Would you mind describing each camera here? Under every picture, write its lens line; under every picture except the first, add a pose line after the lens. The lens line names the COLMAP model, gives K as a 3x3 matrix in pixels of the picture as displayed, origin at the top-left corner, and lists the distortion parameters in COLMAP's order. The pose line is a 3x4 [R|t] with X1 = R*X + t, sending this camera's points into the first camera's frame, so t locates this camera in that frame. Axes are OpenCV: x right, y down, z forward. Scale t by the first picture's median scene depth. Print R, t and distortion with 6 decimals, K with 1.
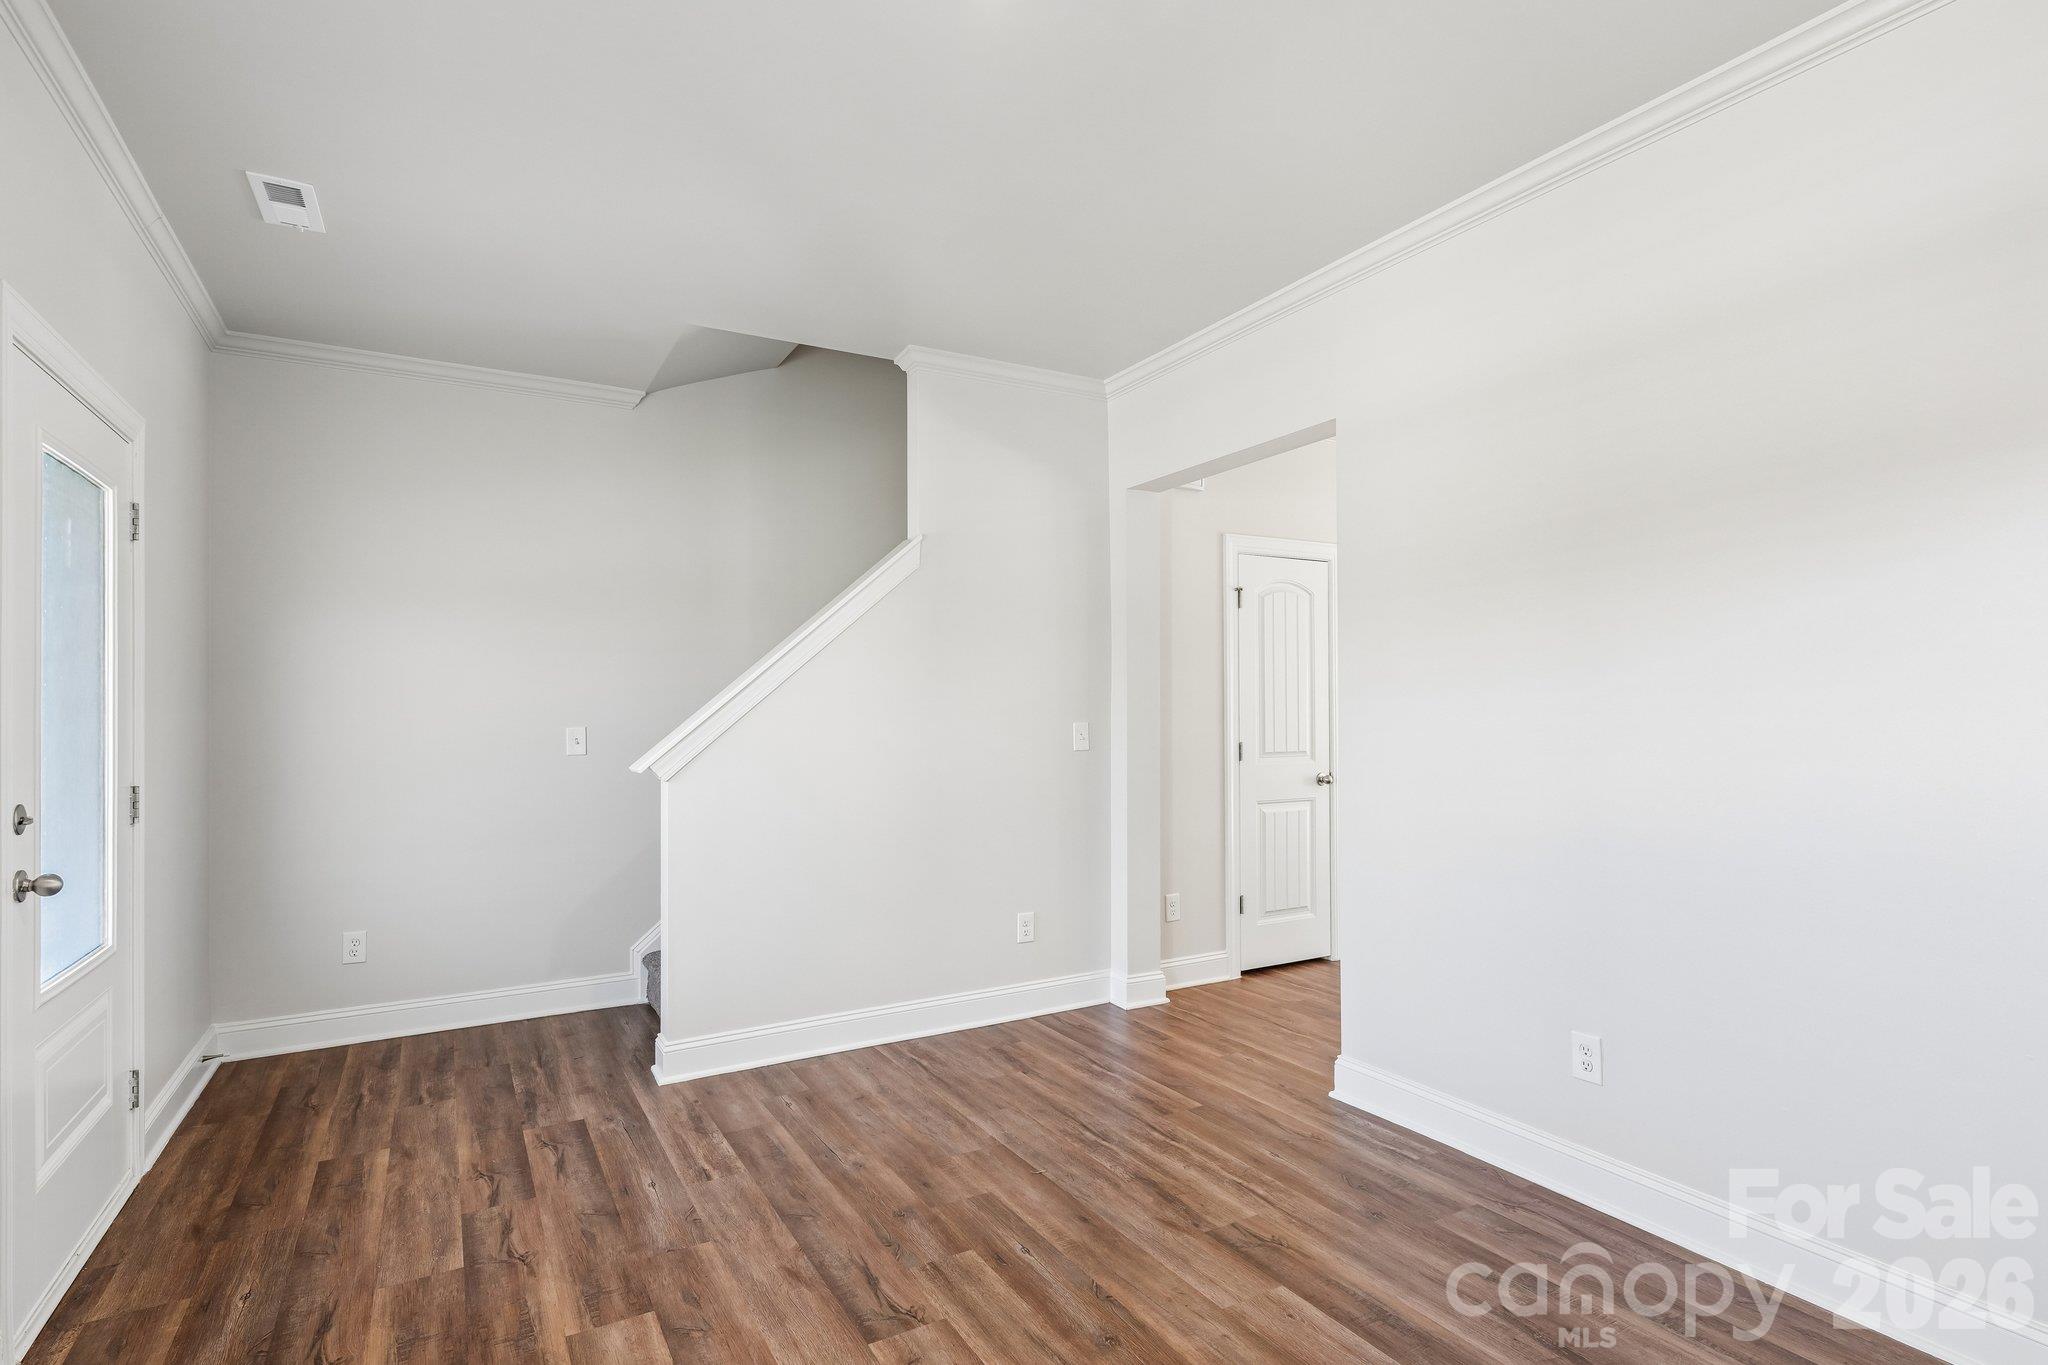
lens RADIAL K [[1007.3, 0, 1030.5], [0, 1007.3, 691.3], [0, 0, 1]] dist [0.002479, -0.000709]
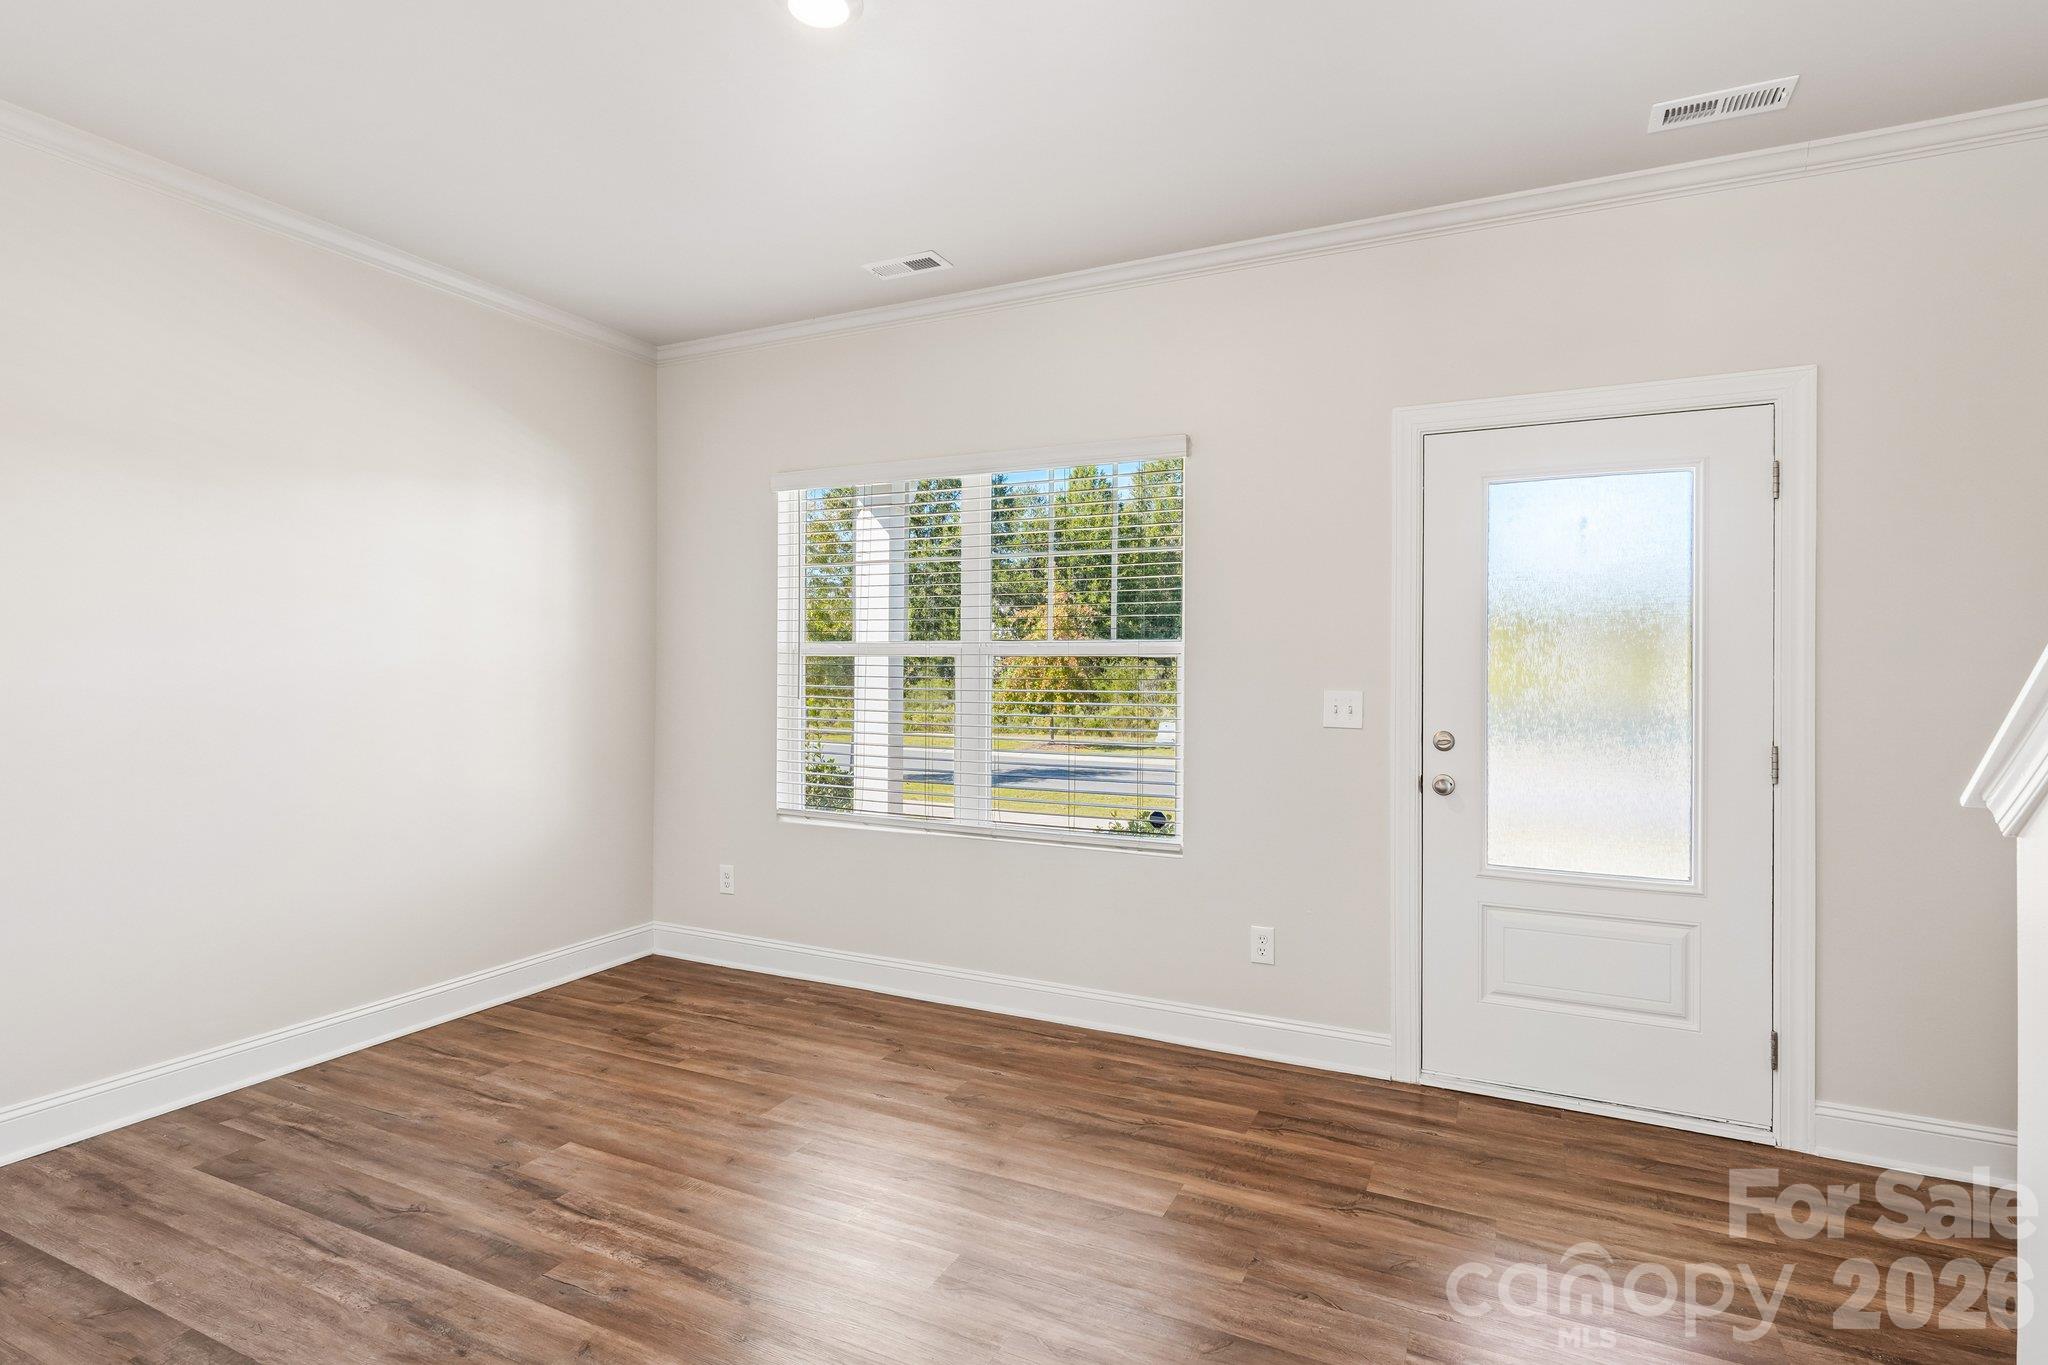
lens RADIAL K [[1007.3, 0, 1030.5], [0, 1007.3, 691.3], [0, 0, 1]] dist [0.002479, -0.000709]
pose [[-0.827828, 0.009142, -0.560907, 0.316533], [0.006834, 0.999957, 0.006212, 0.032334], [0.560940, 0.001309, -0.827855, 1.631211]]
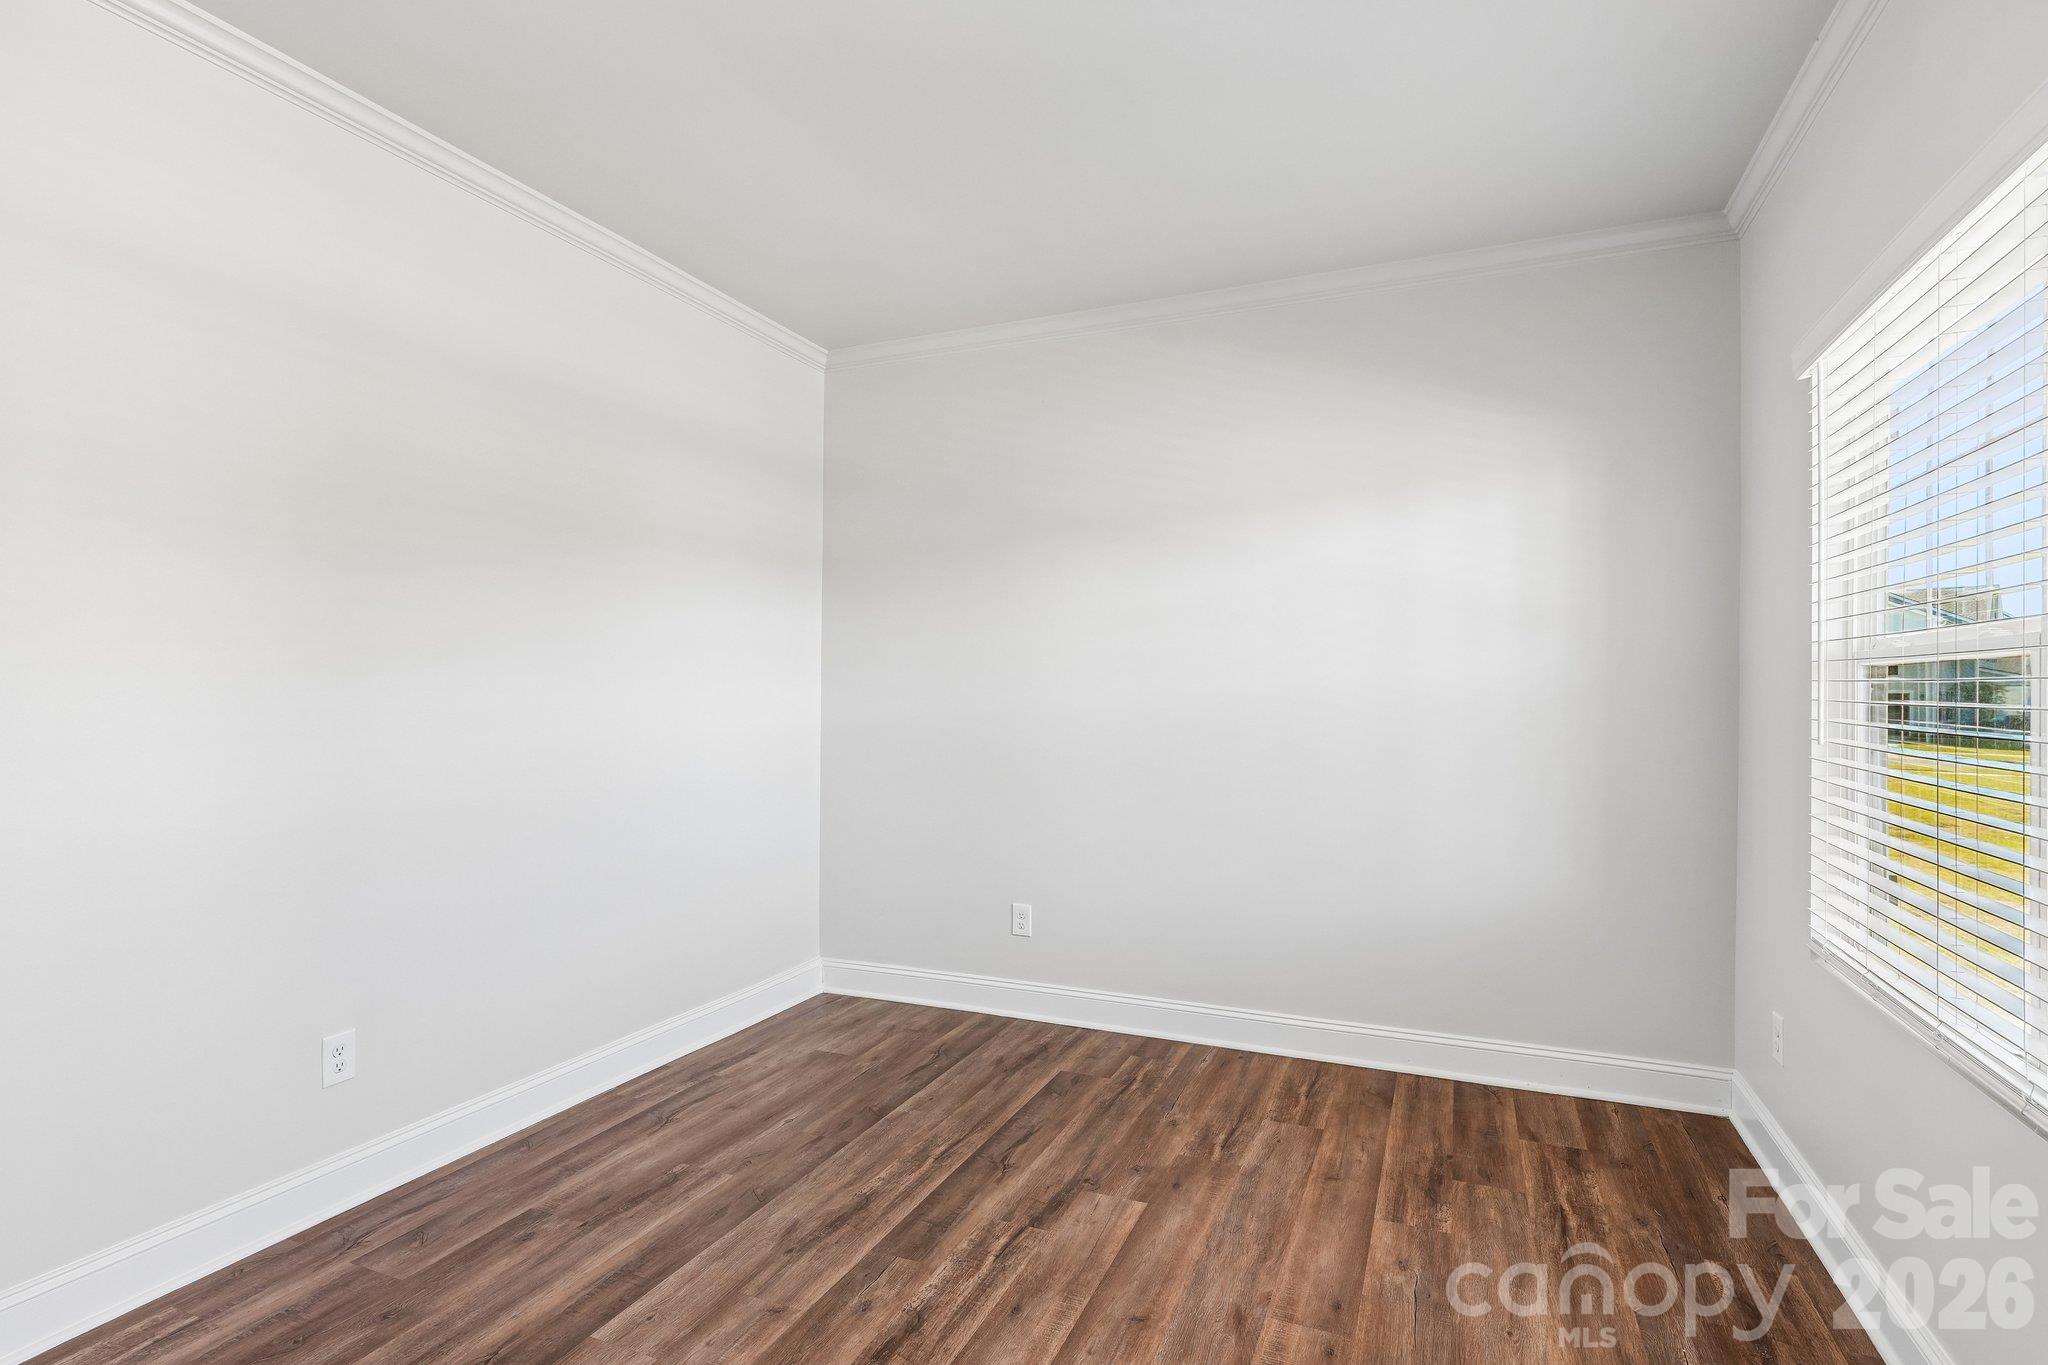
lens RADIAL K [[1007.3, 0, 1030.5], [0, 1007.3, 691.3], [0, 0, 1]] dist [0.002479, -0.000709]
pose [[-0.597152, 0.005695, 0.802108, -0.647207], [-0.012930, 0.999777, -0.016725, 0.029261], [-0.802024, -0.020358, -0.596945, 1.142107]]
